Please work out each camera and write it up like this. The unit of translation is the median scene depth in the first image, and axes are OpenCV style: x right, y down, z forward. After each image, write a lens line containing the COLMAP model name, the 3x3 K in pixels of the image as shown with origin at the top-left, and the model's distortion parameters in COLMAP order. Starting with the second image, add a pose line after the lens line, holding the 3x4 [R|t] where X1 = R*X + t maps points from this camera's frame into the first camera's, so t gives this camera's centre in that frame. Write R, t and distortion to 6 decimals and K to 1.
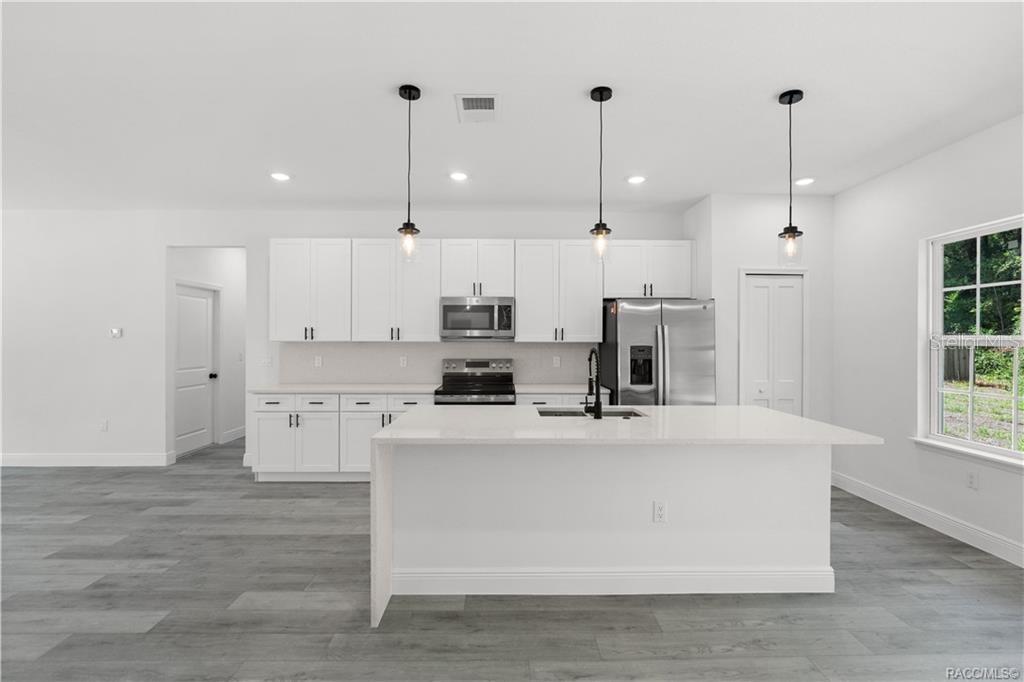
lens RADIAL K [[417.6, 0, 512.0], [0, 417.6, 341.0], [0, 0, 1]] dist [0.000110, 0.000030]
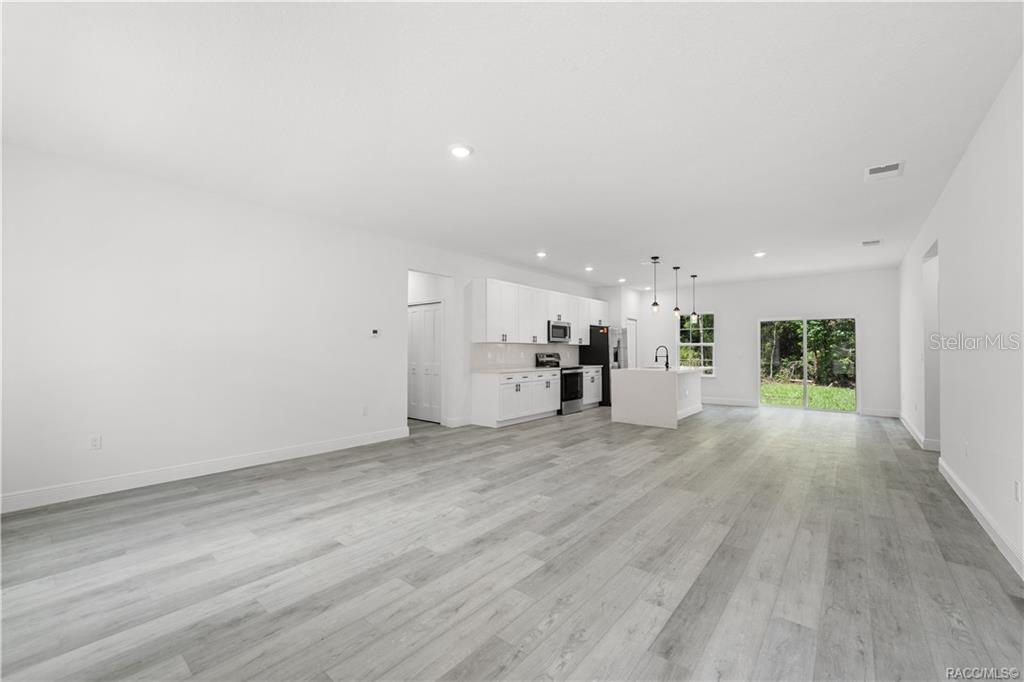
lens RADIAL K [[420.5, 0, 512.0], [0, 420.5, 341.0], [0, 0, 1]] dist [0.014187, 0.000085]
pose [[0.653683, 0.015350, 0.756613, -1.715576], [0.000216, 0.999790, -0.020471, 0.028048], [-0.756768, 0.013545, 0.653543, -0.121472]]
